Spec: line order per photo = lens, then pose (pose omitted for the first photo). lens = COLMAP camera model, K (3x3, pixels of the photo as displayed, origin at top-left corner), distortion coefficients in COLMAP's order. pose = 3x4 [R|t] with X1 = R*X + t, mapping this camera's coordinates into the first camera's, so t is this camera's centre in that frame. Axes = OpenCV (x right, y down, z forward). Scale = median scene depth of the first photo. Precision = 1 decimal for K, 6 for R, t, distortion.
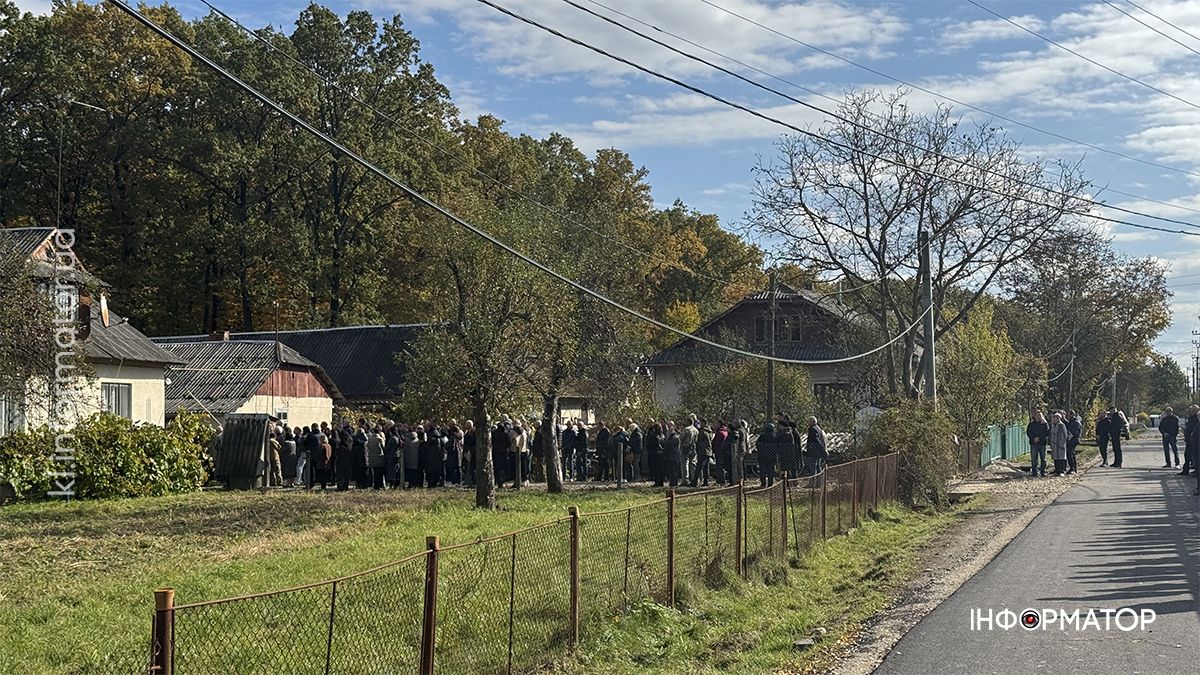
lens RADIAL K [[1632.1, 0, 600.0], [0, 1632.1, 337.5], [0, 0, 1]] dist [0.085830, -0.034965]
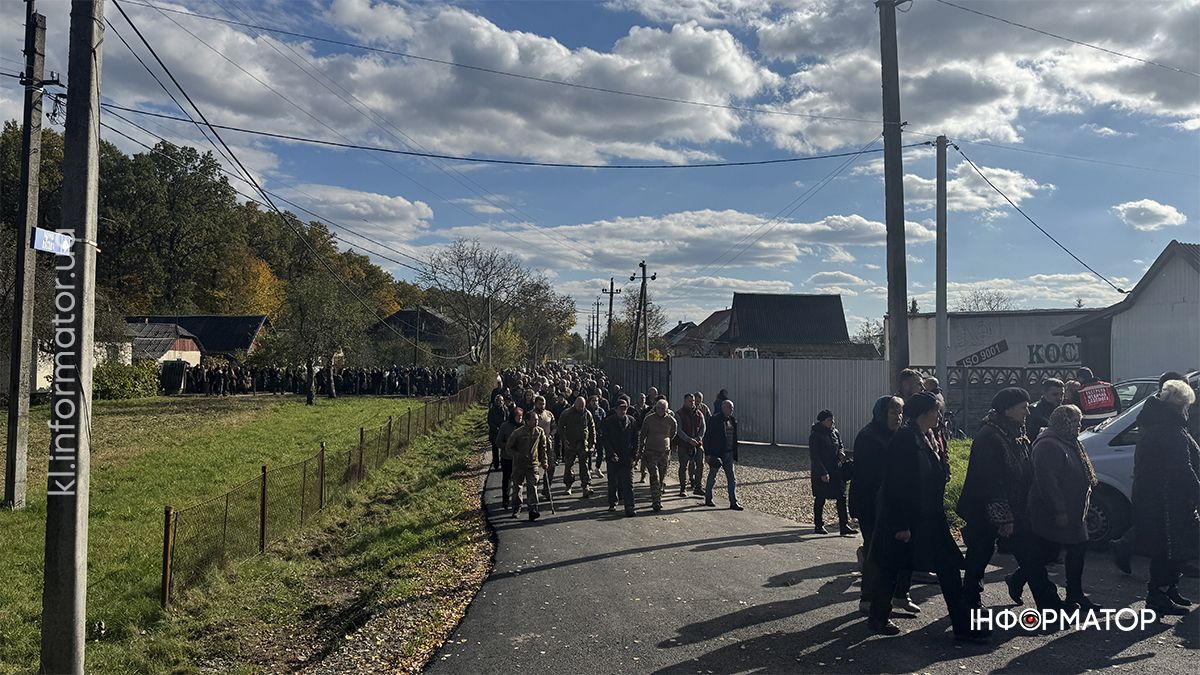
lens RADIAL K [[826.0, 0, 600.0], [0, 826.0, 337.5], [0, 0, 1]] dist [0.021205, -0.037483]
pose [[0.935310, 0.026082, 0.352866, -0.058912], [-0.035894, 0.999129, 0.021289, -0.021823], [-0.352004, -0.032578, 0.935432, -0.178152]]
